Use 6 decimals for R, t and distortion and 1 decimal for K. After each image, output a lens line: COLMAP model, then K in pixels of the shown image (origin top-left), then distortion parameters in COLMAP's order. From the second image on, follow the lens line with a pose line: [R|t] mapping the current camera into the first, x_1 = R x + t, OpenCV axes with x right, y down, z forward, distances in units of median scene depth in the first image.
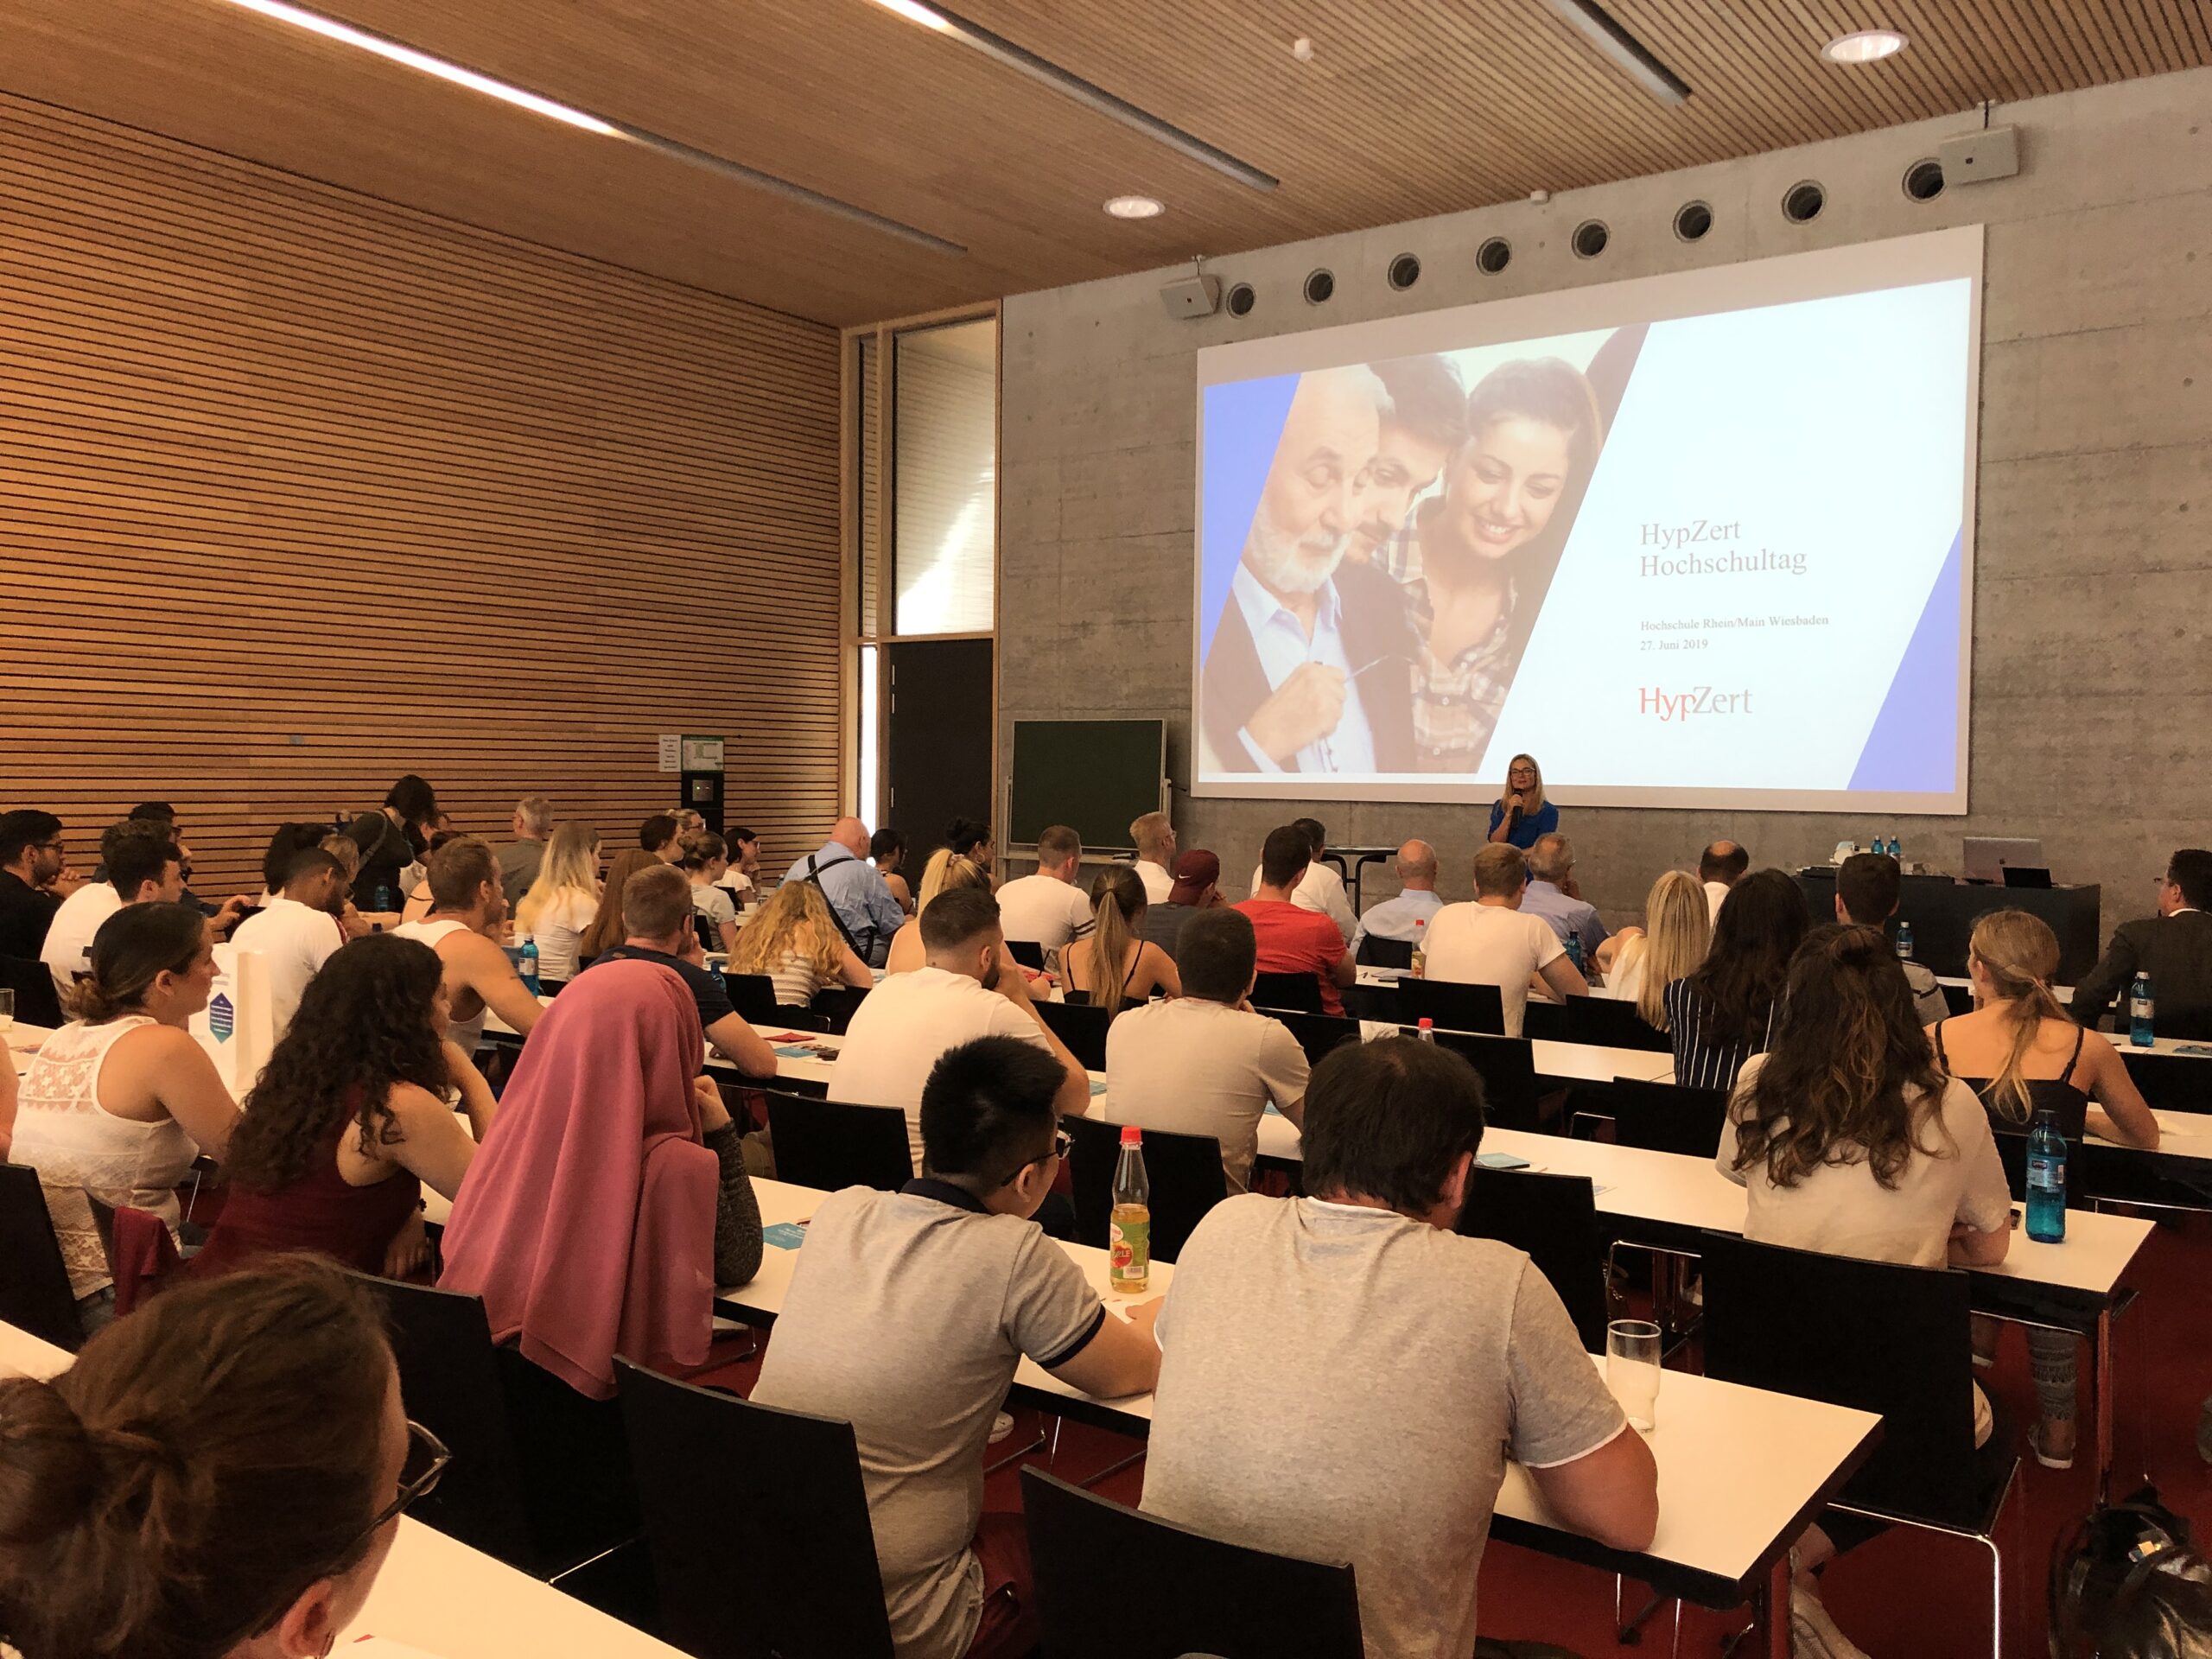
lens RADIAL K [[1800.2, 0, 1112.7], [0, 1800.2, 823.4], [0, 0, 1]] dist [0.042009, -0.046835]
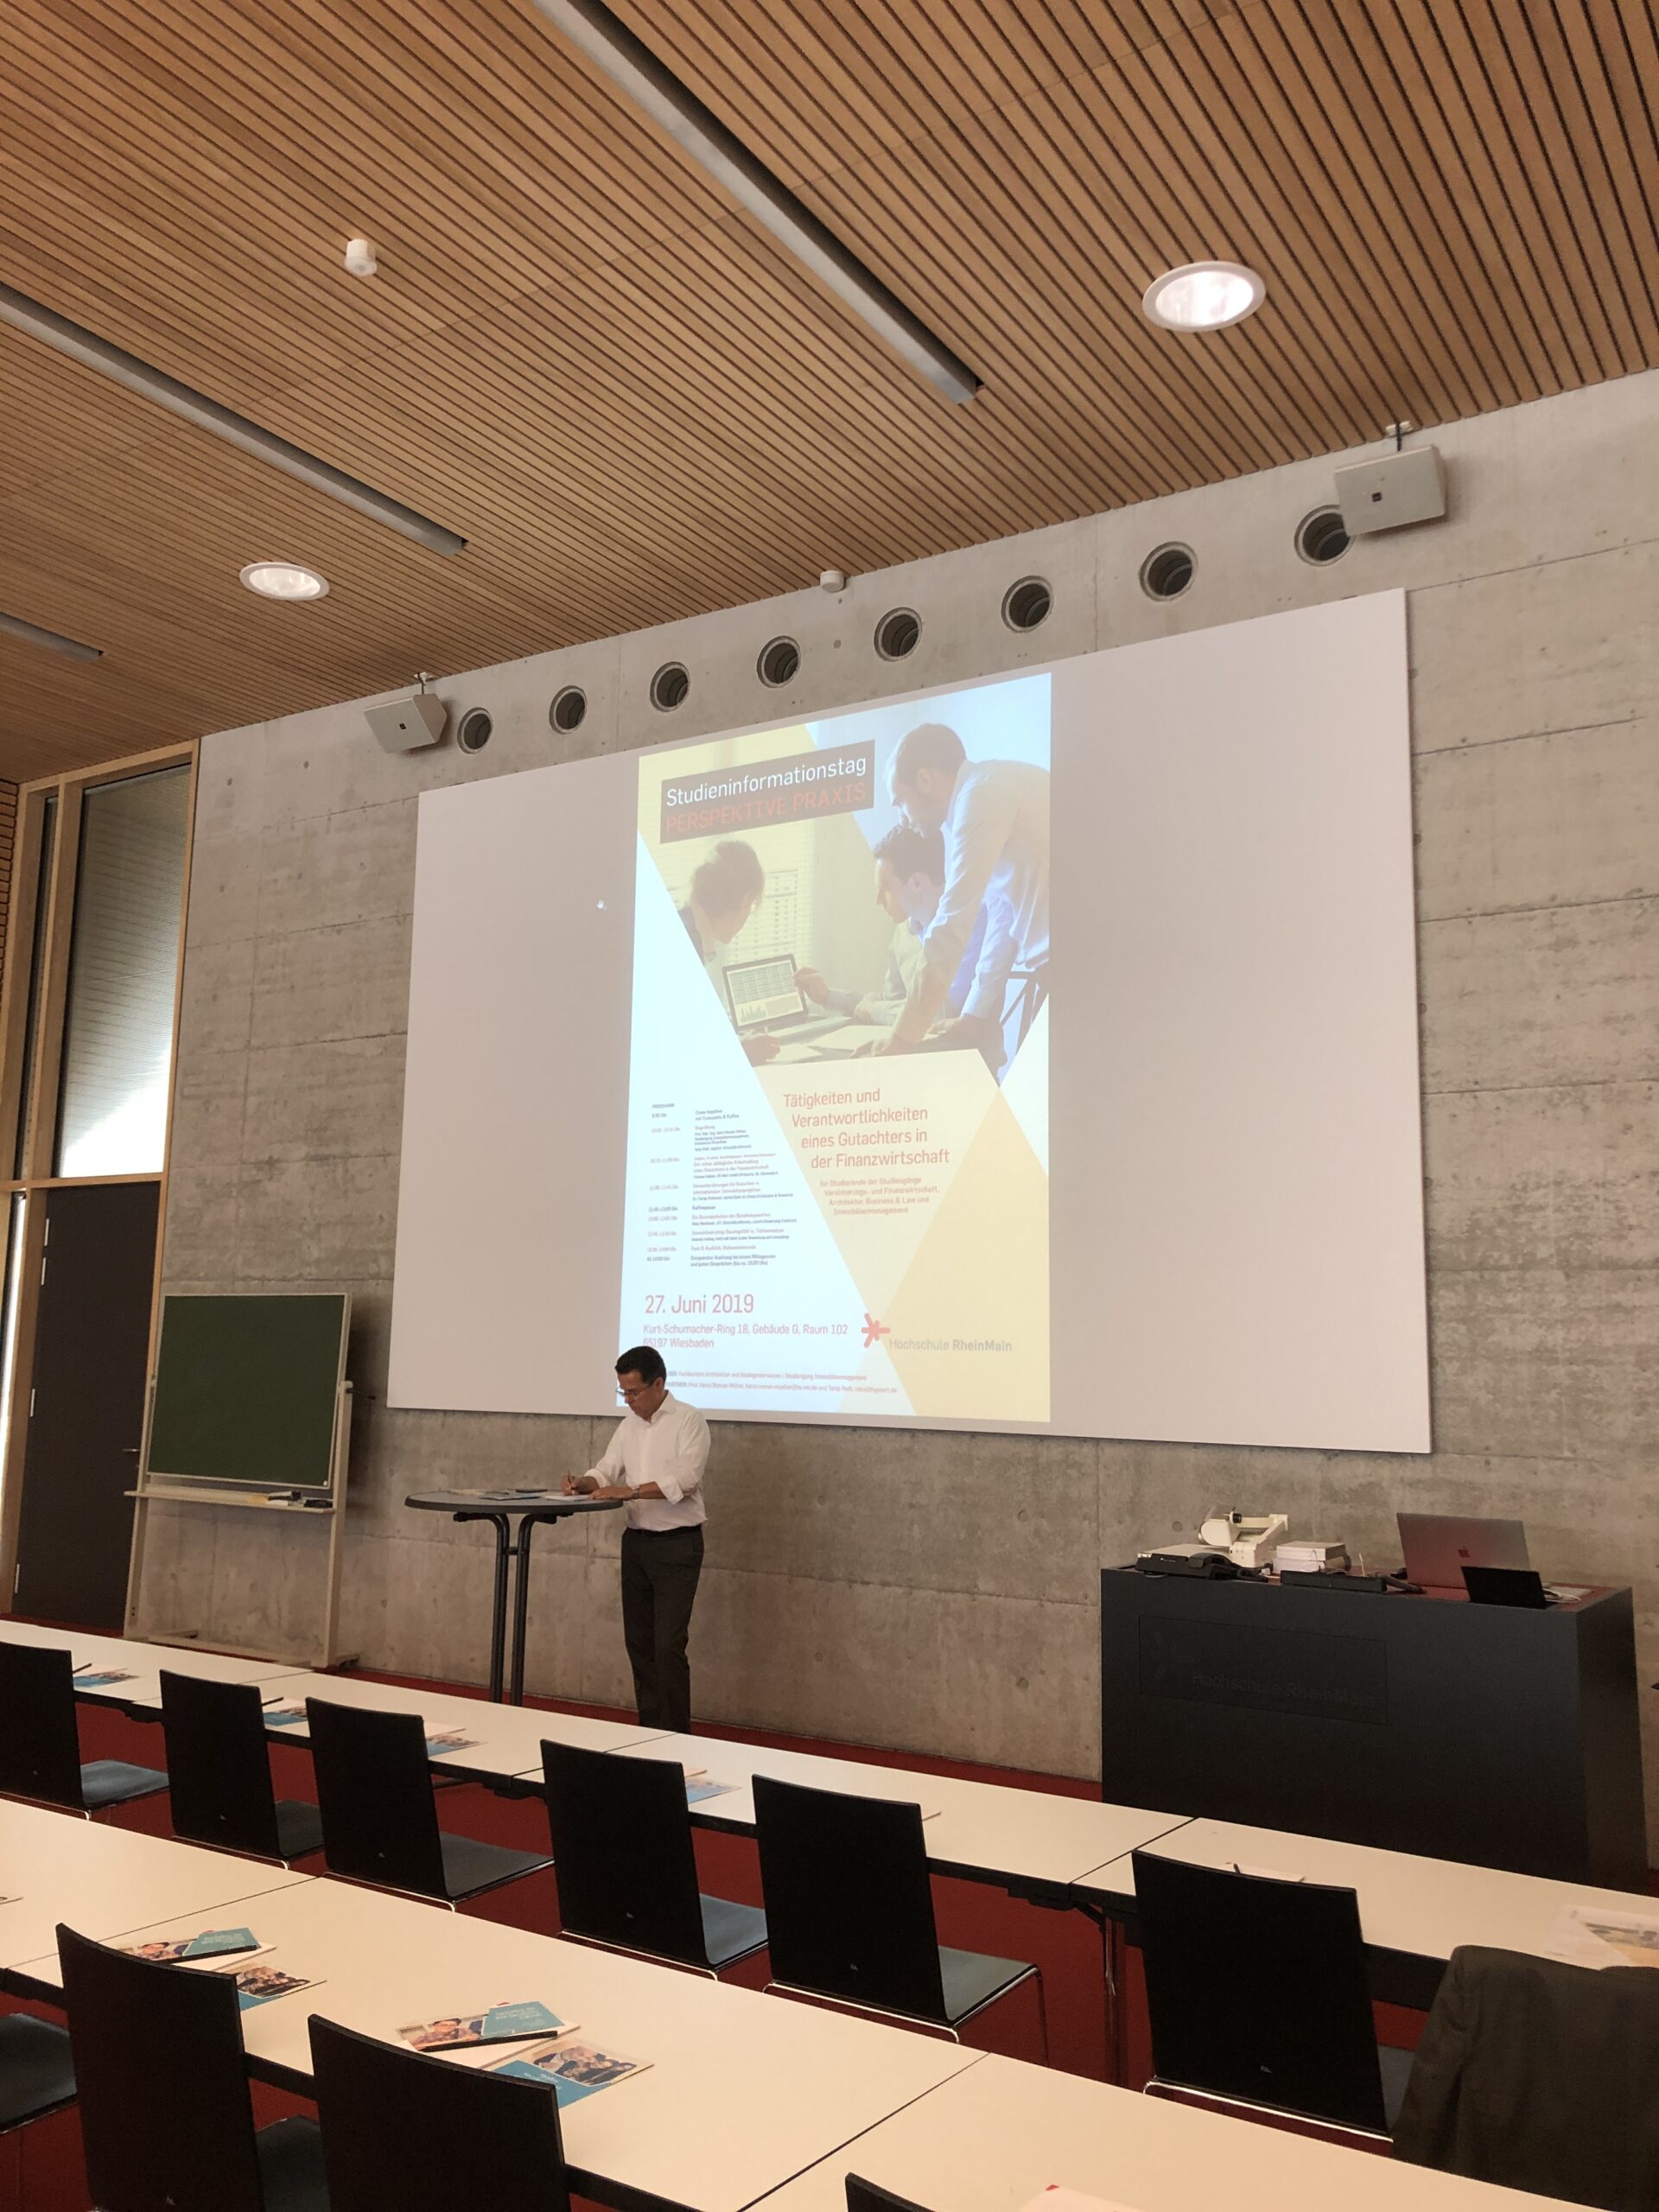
lens RADIAL K [[1800.2, 0, 834.8], [0, 1800.2, 1086.2], [0, 0, 1]] dist [0.042009, -0.046835]
pose [[0.996805, 0.016542, 0.078145, 0.178941], [-0.002595, 0.984511, -0.175301, -0.016924], [-0.079834, 0.174539, 0.981409, 0.313185]]
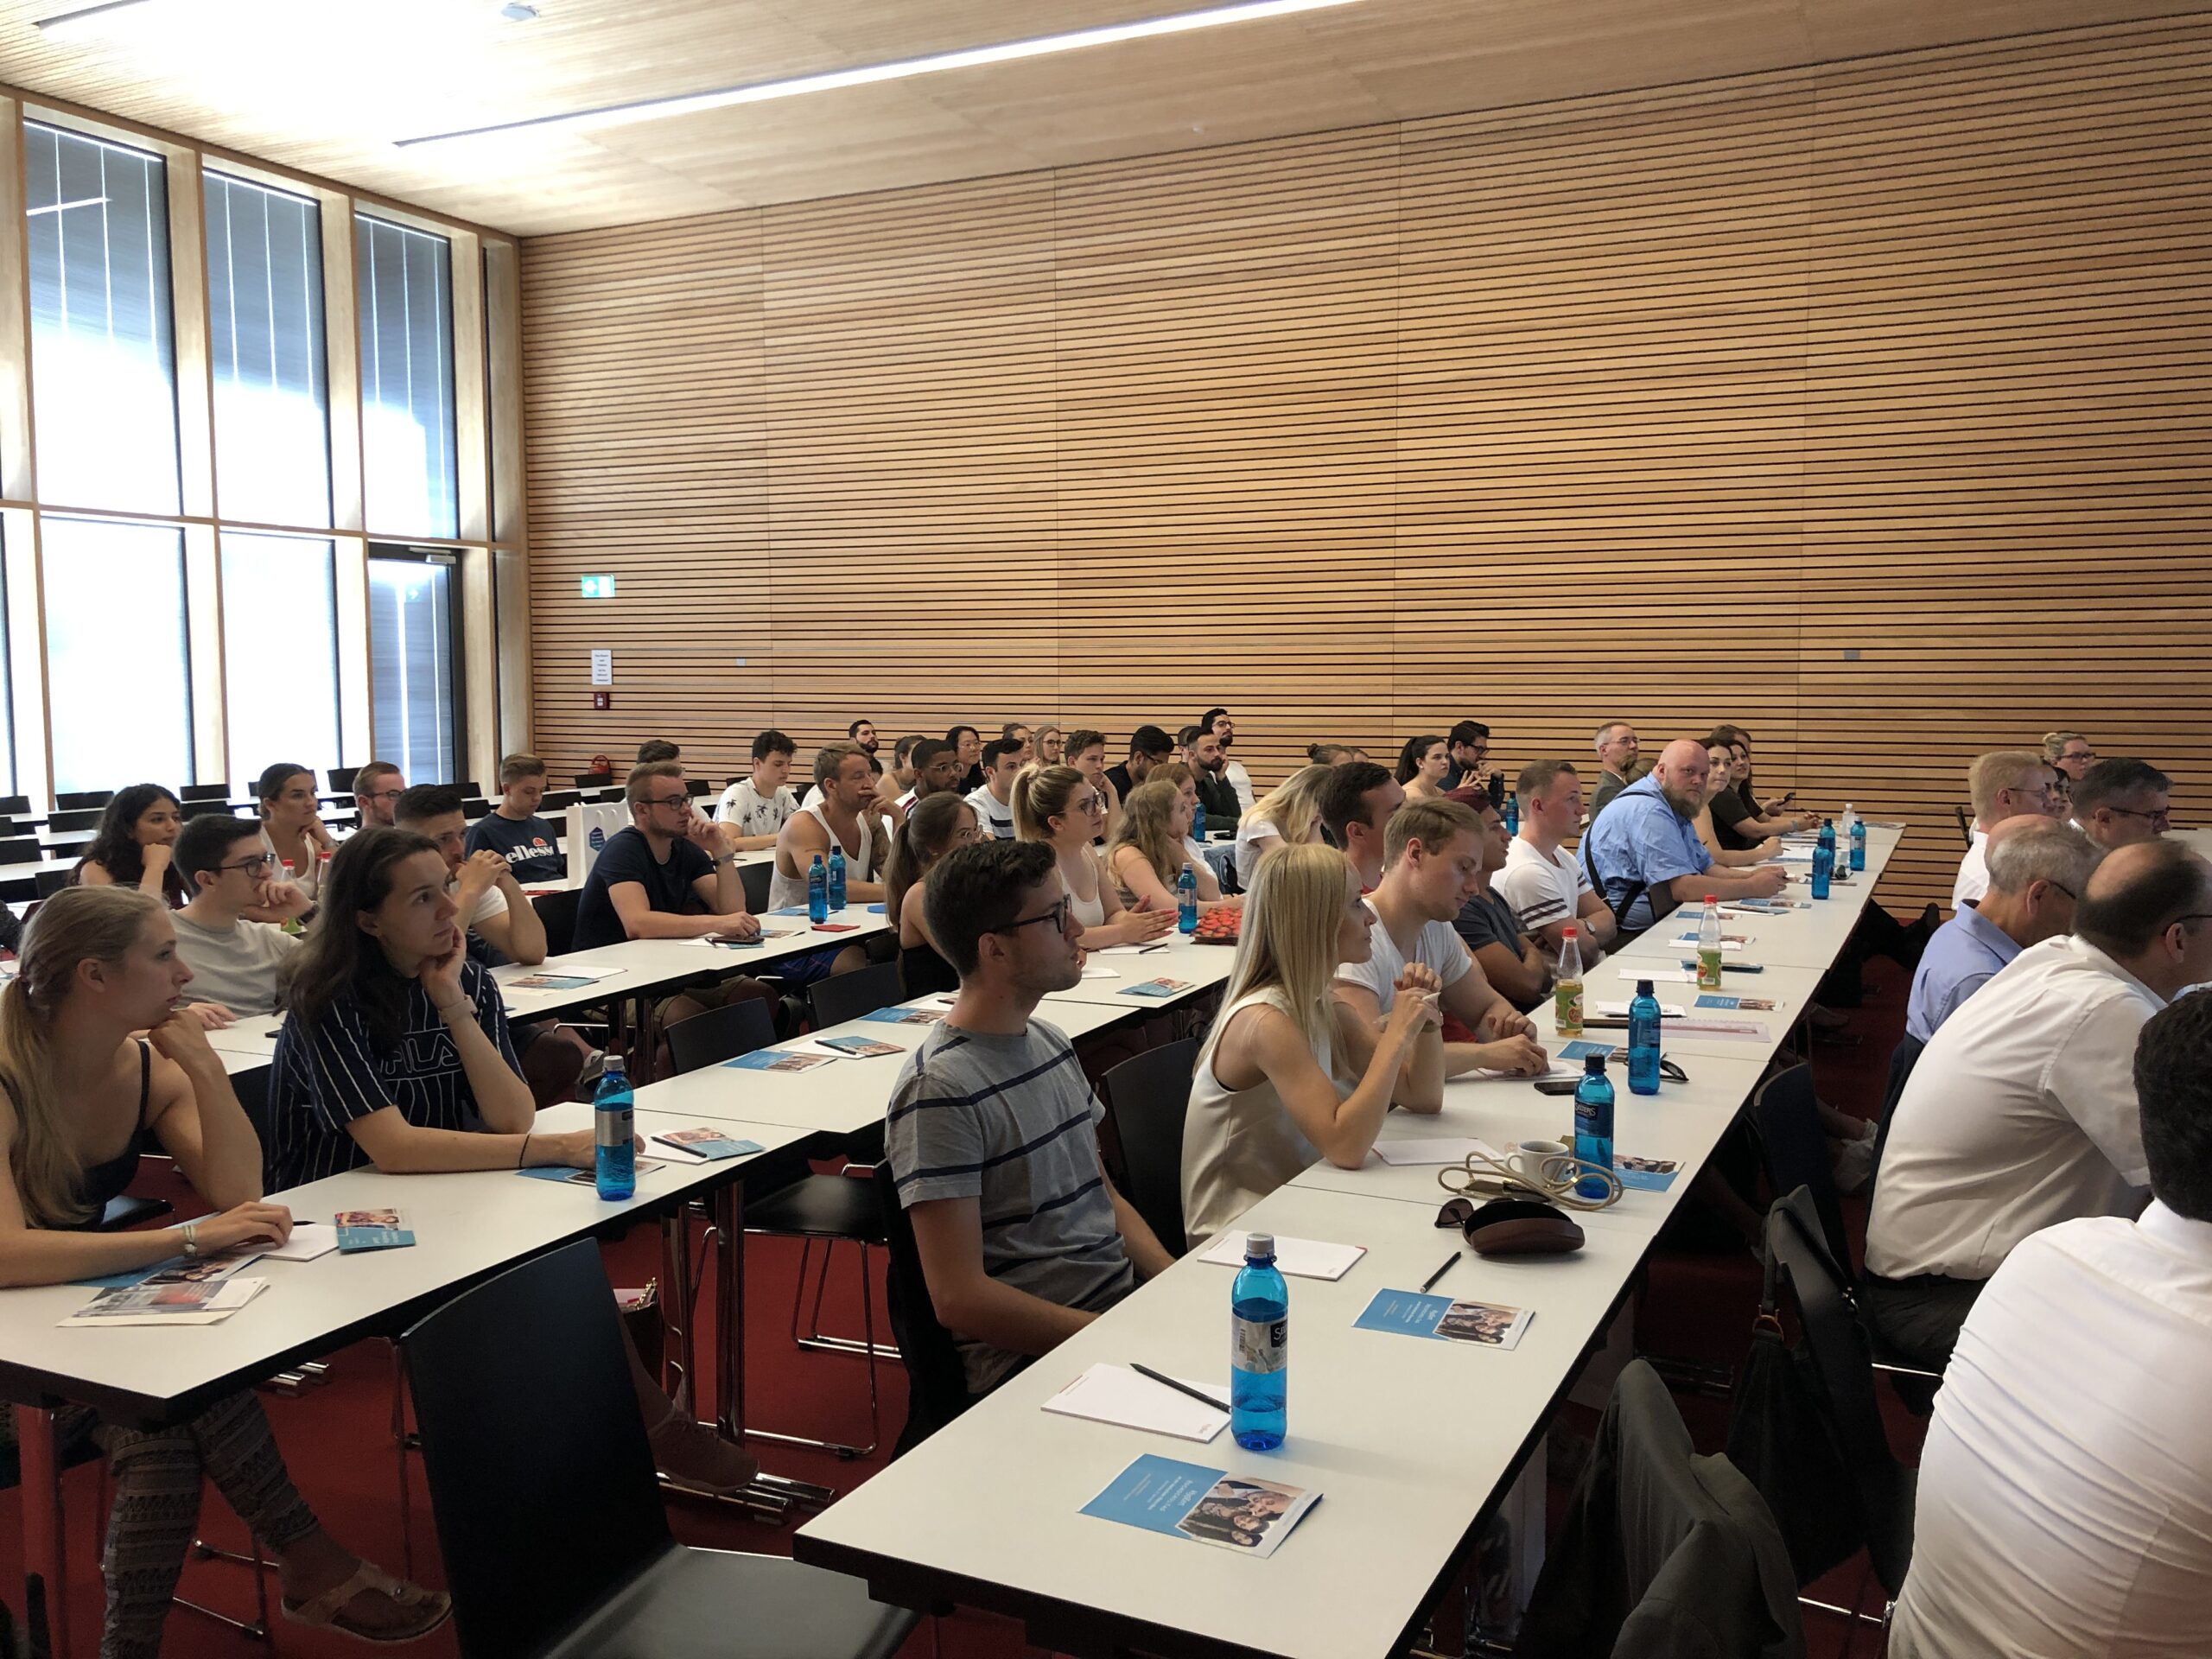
lens RADIAL K [[1800.2, 0, 1125.1], [0, 1800.2, 823.2], [0, 0, 1]] dist [0.042009, -0.046835]
pose [[0.207700, 0.068108, -0.975819, 0.415667], [-0.023720, 0.997630, 0.064582, -0.009731], [0.977905, 0.009732, 0.208823, 0.416338]]
